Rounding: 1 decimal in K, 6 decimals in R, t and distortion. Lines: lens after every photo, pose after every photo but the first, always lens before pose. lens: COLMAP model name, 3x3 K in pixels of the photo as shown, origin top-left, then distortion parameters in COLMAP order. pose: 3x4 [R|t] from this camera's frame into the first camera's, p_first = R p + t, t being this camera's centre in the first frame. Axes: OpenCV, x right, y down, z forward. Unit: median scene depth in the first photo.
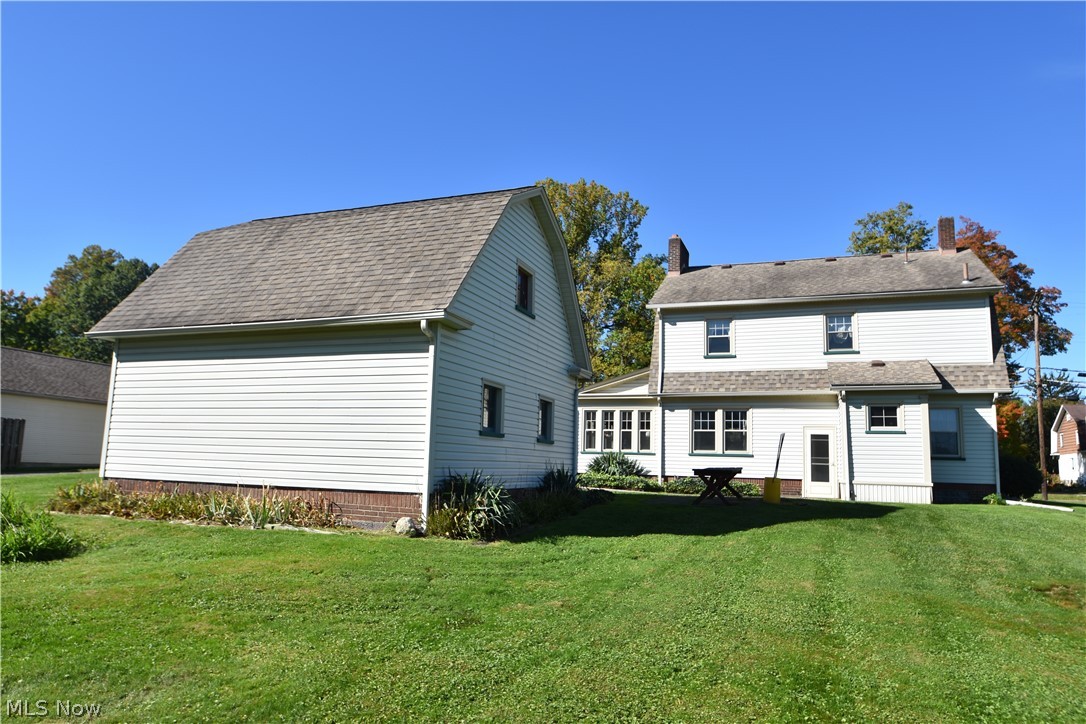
lens RADIAL K [[718.3, 0, 543.0], [0, 718.3, 362.0], [0, 0, 1]] dist [-0.033631, 0.000402]
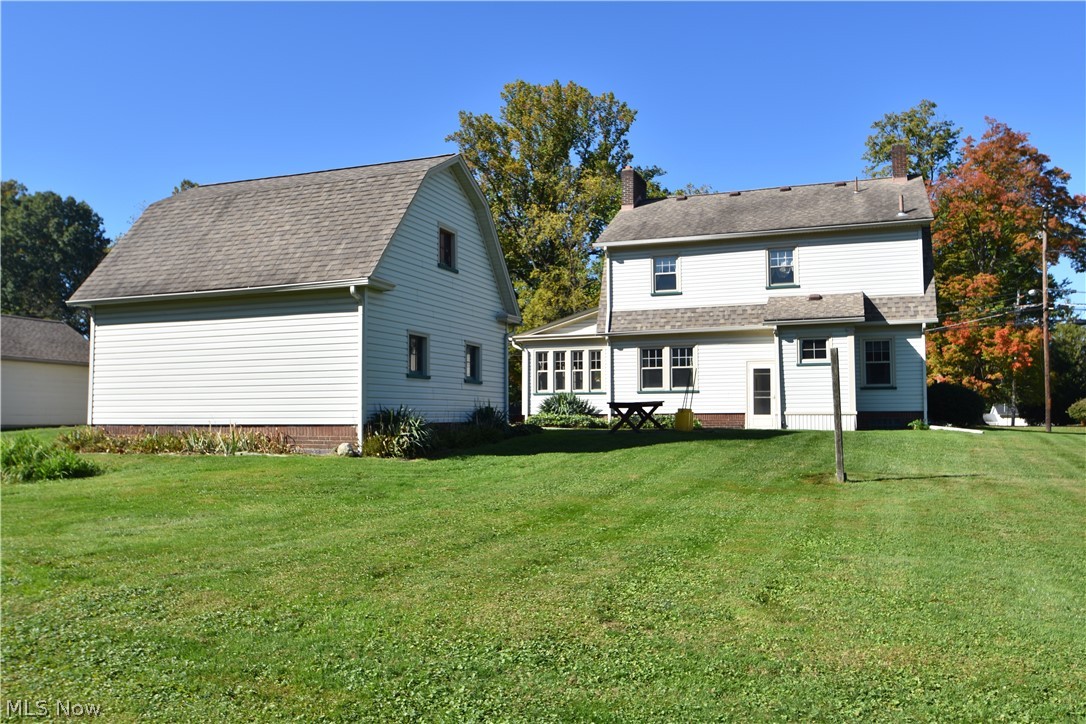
lens RADIAL K [[887.0, 0, 543.0], [0, 887.0, 362.0], [0, 0, 1]] dist [-0.051052, -0.003114]
pose [[0.999464, -0.032571, 0.003412, 0.081621], [0.032193, 0.996268, 0.080085, -0.021038], [-0.006008, -0.079932, 0.996782, -0.285645]]
